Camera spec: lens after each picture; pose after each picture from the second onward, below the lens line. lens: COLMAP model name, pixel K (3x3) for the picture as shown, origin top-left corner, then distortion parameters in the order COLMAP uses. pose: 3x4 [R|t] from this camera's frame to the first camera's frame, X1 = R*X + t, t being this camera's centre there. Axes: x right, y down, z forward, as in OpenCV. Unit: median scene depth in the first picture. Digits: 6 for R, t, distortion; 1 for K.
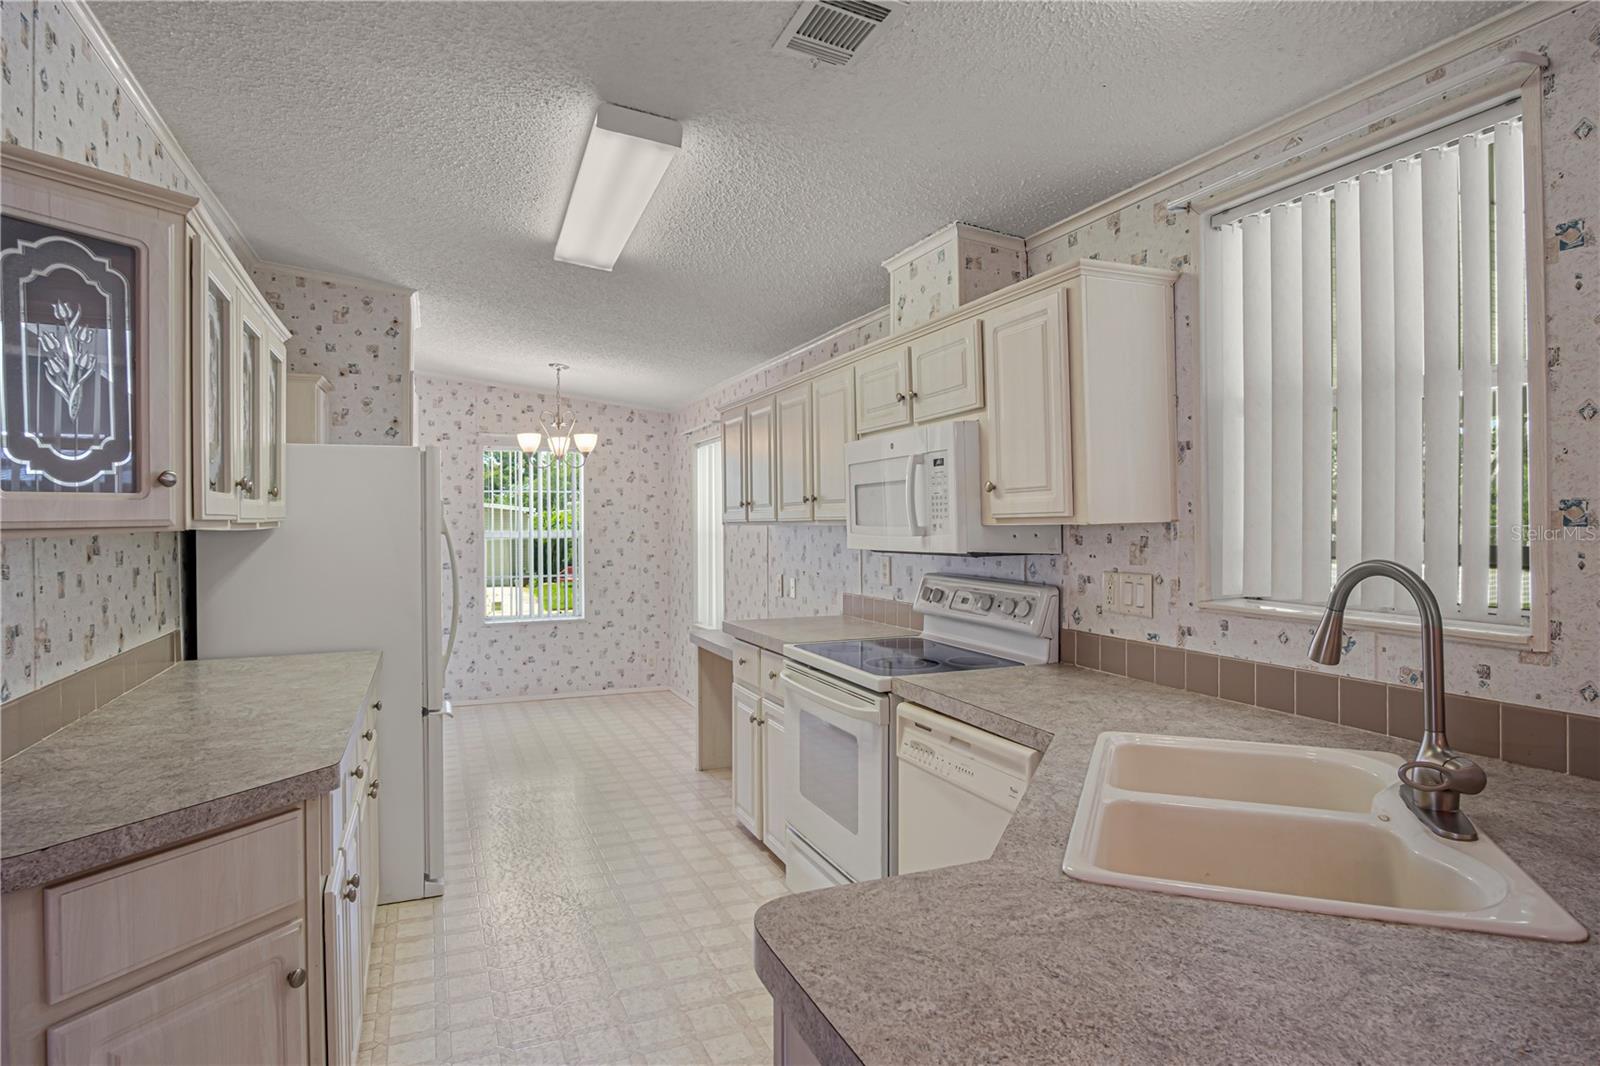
lens RADIAL K [[880.3, 0, 830.8], [0, 880.3, 515.7], [0, 0, 1]] dist [-0.033374, 0.013167]
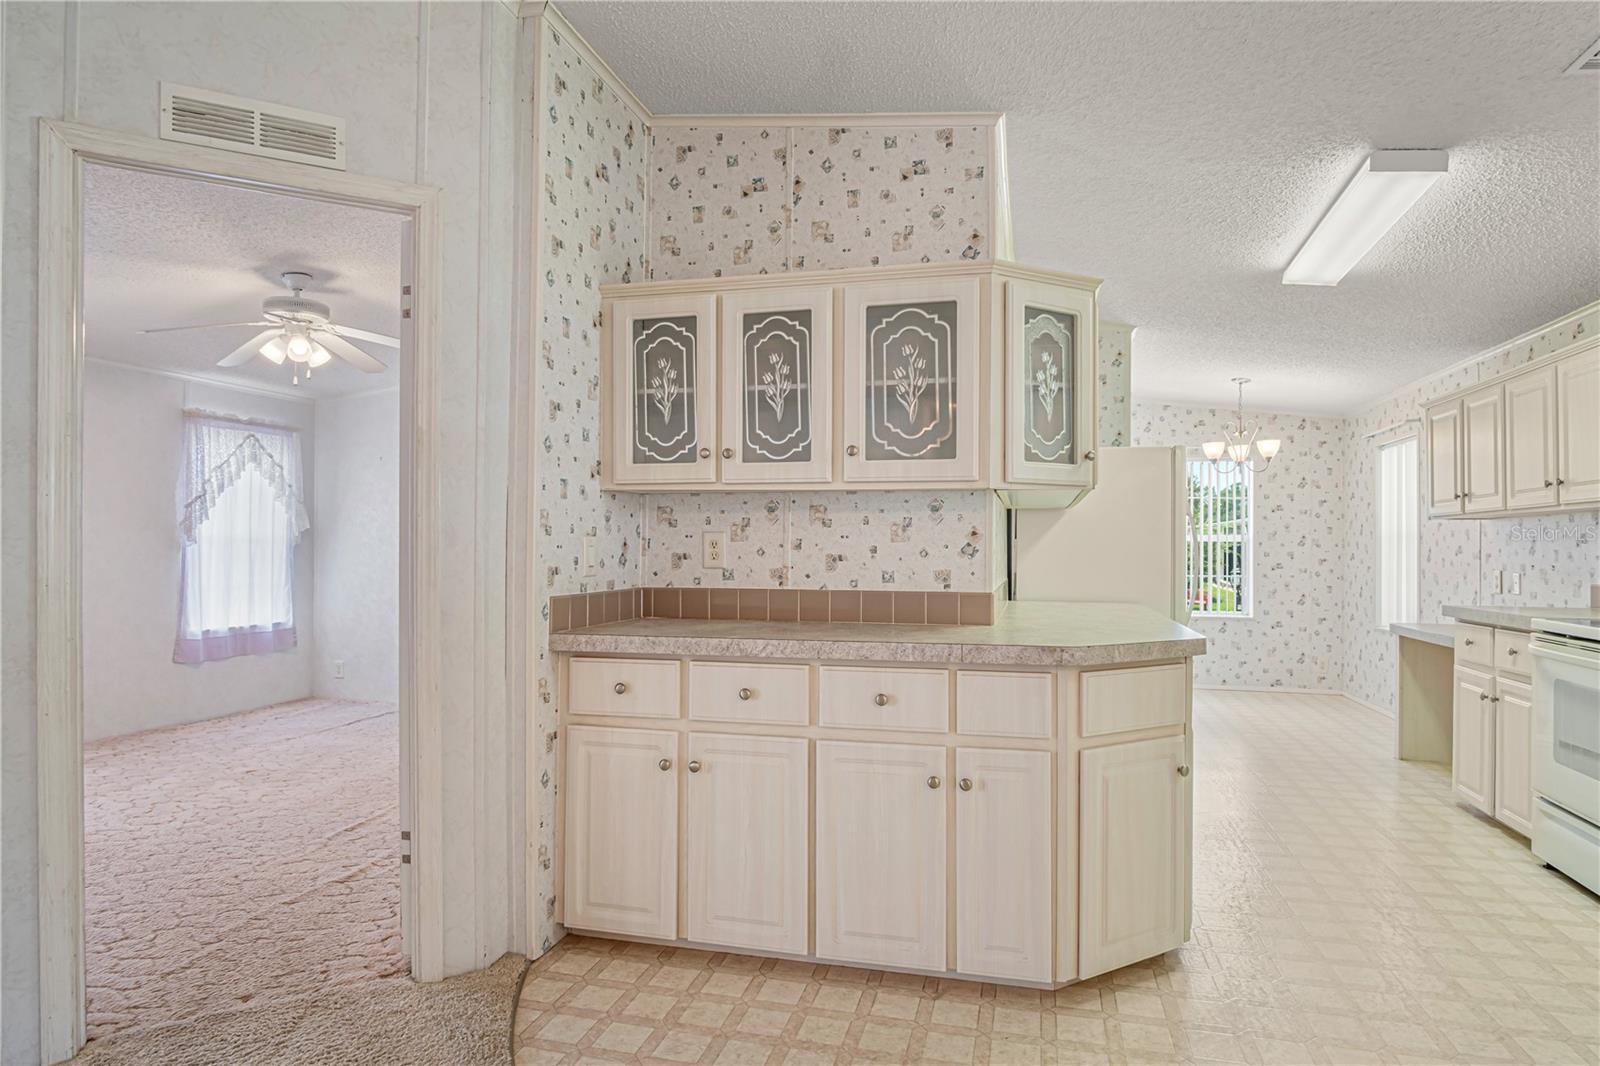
lens RADIAL K [[880.3, 0, 823.4], [0, 880.3, 537.7], [0, 0, 1]] dist [-0.033374, 0.013167]
pose [[0.784731, 0.006130, -0.619807, -0.058241], [-0.009876, 0.999948, -0.002614, 0.047572], [0.619758, 0.008172, 0.784750, -0.243835]]
